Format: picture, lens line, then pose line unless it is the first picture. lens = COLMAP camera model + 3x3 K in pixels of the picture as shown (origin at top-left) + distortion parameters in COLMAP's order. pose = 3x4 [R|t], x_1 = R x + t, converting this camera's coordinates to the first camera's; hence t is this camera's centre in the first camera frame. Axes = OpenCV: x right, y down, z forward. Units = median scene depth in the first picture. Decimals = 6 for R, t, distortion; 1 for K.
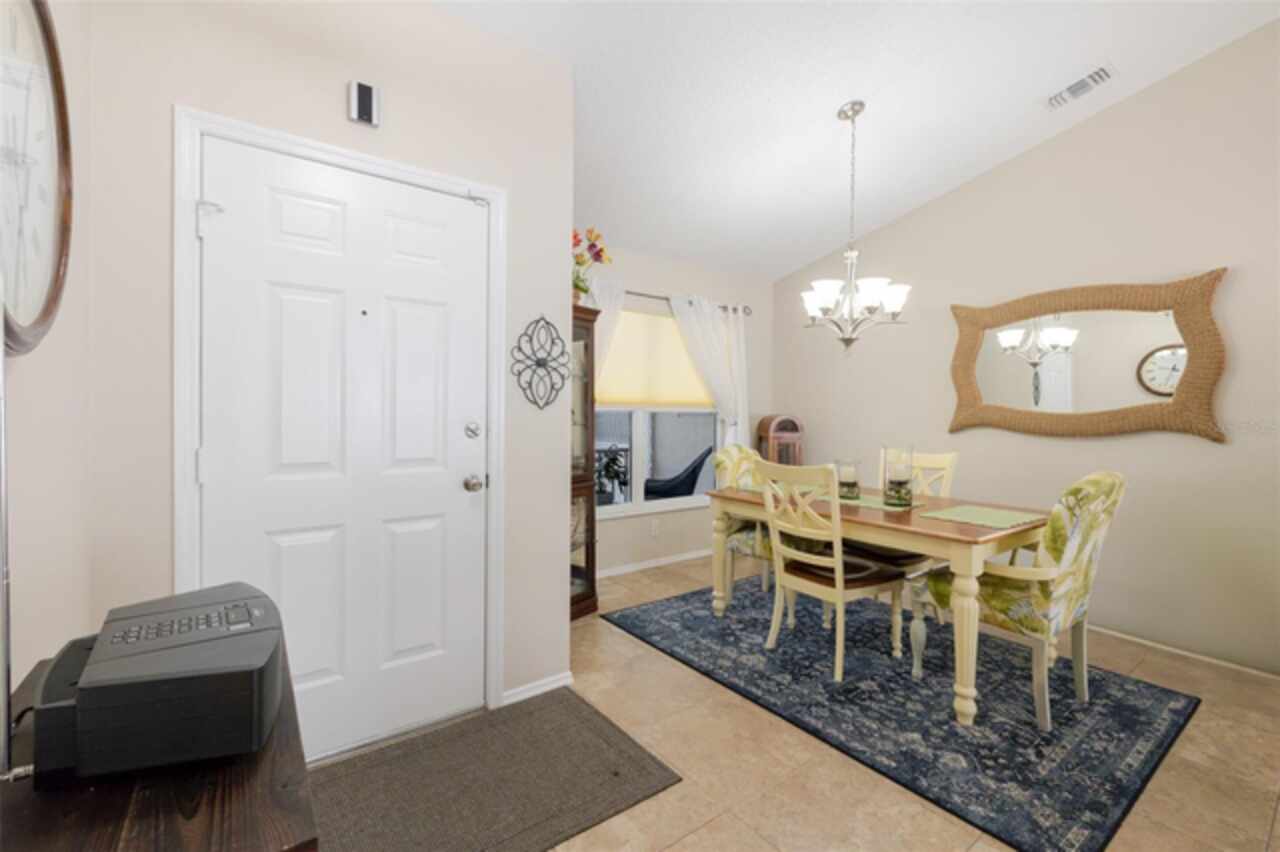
lens RADIAL K [[550.1, 0, 638.9], [0, 550.1, 421.4], [0, 0, 1]] dist [0.000776, 0.000113]
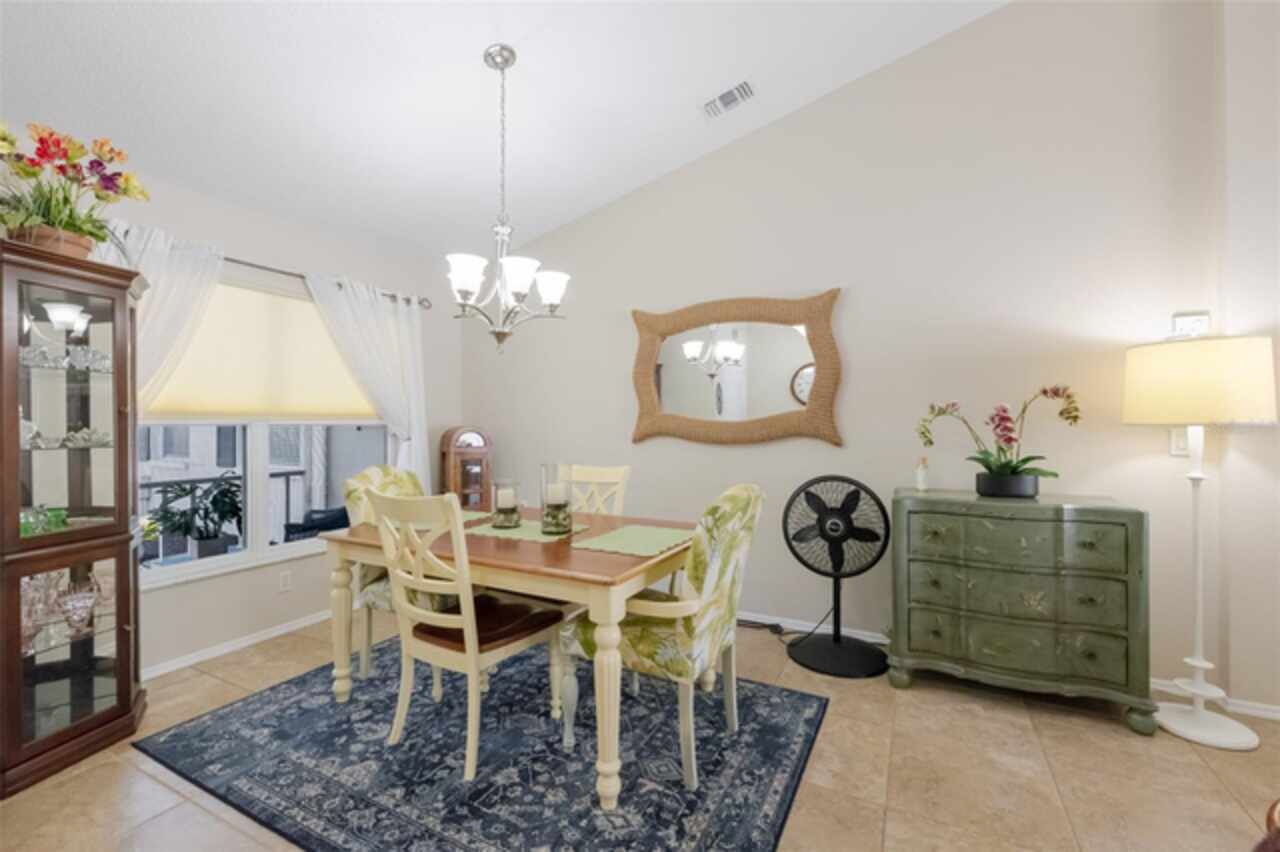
lens RADIAL K [[546.6, 0, 640.0], [0, 546.6, 426.0], [0, 0, 1]] dist [0.001280, 0.000199]
pose [[0.900080, -0.014262, 0.435492, 0.258796], [0.019254, 0.999790, -0.007052, -0.002610], [-0.435300, 0.014733, 0.900165, 0.221027]]
